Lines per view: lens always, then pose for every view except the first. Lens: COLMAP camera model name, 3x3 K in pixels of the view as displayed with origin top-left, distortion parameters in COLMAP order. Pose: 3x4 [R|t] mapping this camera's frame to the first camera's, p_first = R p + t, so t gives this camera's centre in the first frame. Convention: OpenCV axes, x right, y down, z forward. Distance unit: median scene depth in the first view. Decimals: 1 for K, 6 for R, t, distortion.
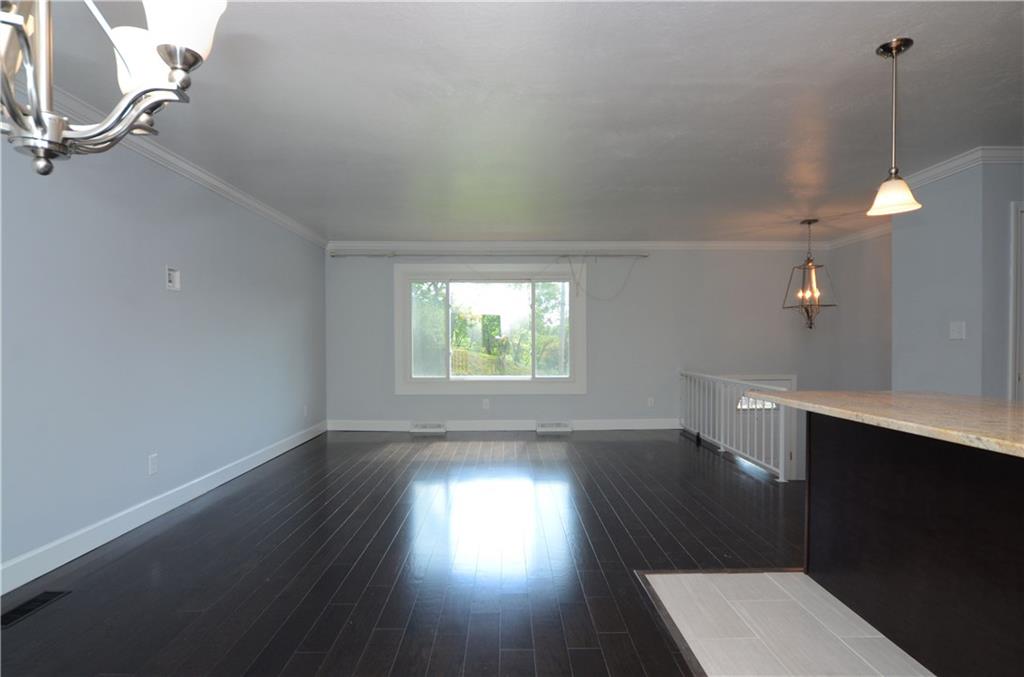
lens RADIAL K [[555.2, 0, 514.9], [0, 555.2, 352.2], [0, 0, 1]] dist [-0.010882, 0.000366]
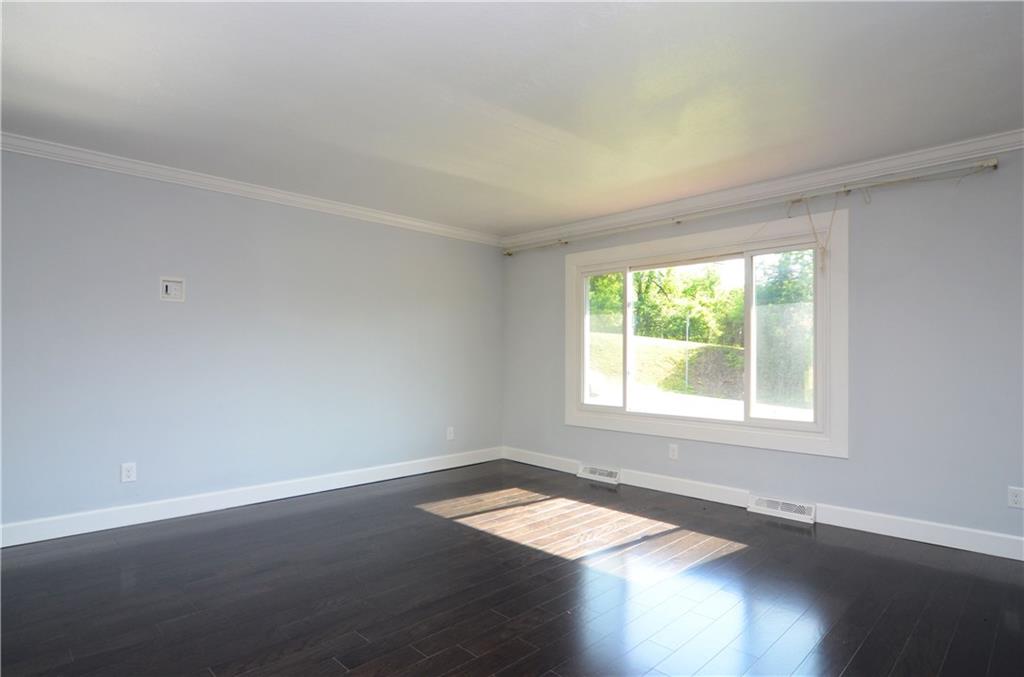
lens RADIAL K [[555.2, 0, 514.9], [0, 555.2, 352.2], [0, 0, 1]] dist [-0.010882, 0.000366]
pose [[0.690001, 0.003256, -0.723801, 0.296182], [-0.021130, 0.999654, -0.015646, -0.009899], [0.723500, 0.026090, 0.689831, 0.421237]]
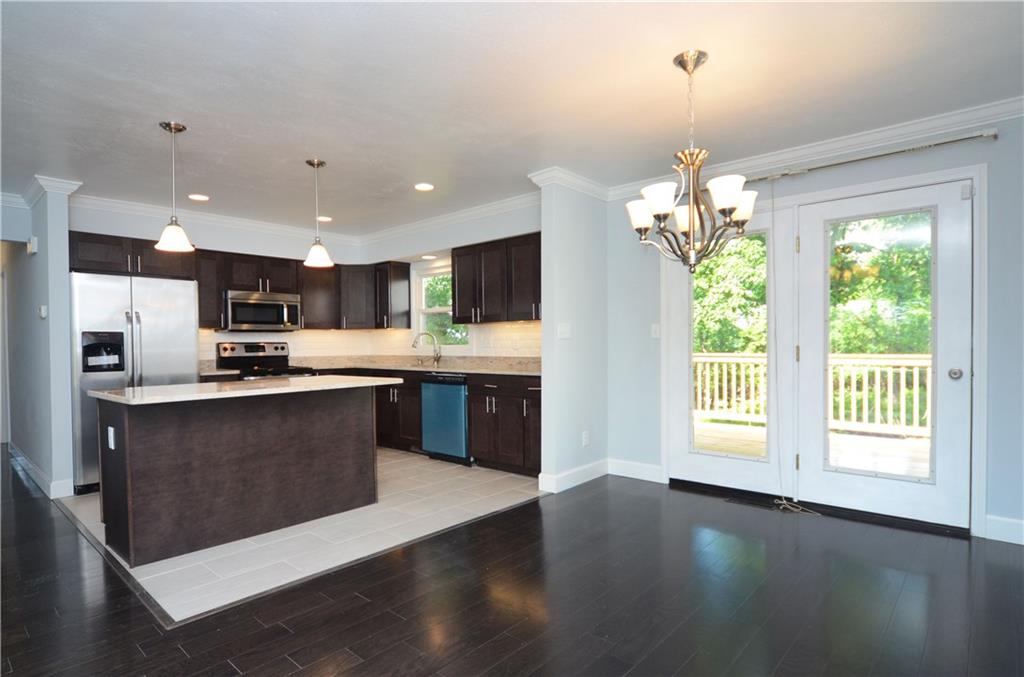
lens RADIAL K [[542.6, 0, 513.0], [0, 542.6, 353.7], [0, 0, 1]] dist [-0.016398, 0.000687]
pose [[-0.730744, -0.000133, 0.682651, -0.277910], [0.027228, 0.999199, 0.029341, -0.006971], [-0.682108, 0.040029, -0.730155, 0.488657]]
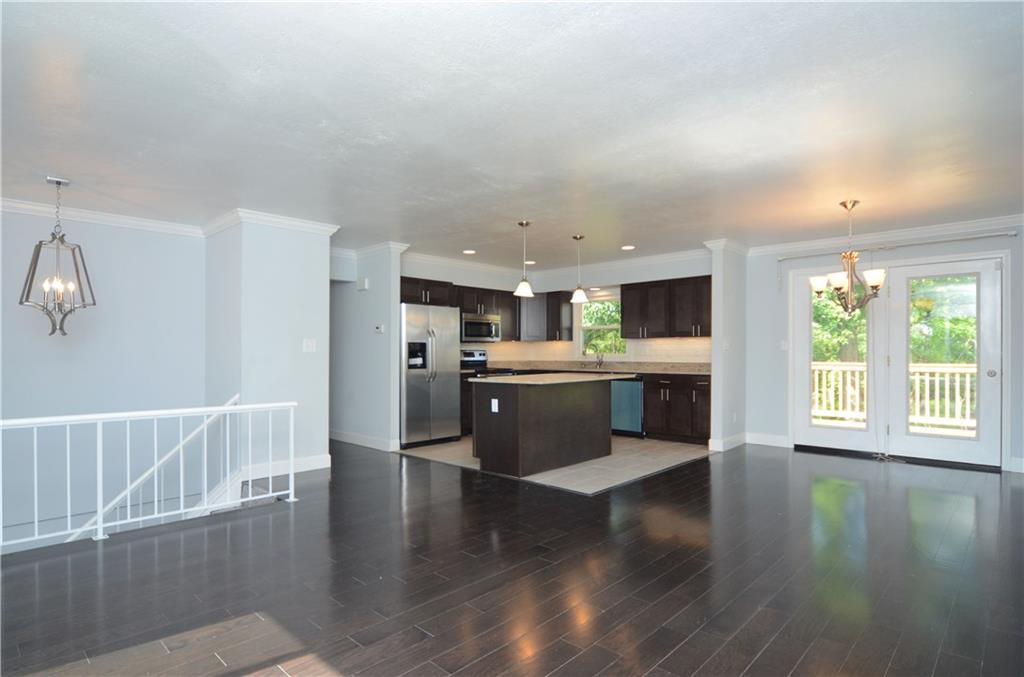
lens RADIAL K [[542.6, 0, 513.0], [0, 542.6, 353.7], [0, 0, 1]] dist [-0.016398, 0.000687]
pose [[-0.712212, 0.004010, 0.701953, -0.291185], [0.017916, 0.999762, 0.012468, -0.016039], [-0.701736, 0.021456, -0.712114, 0.913027]]
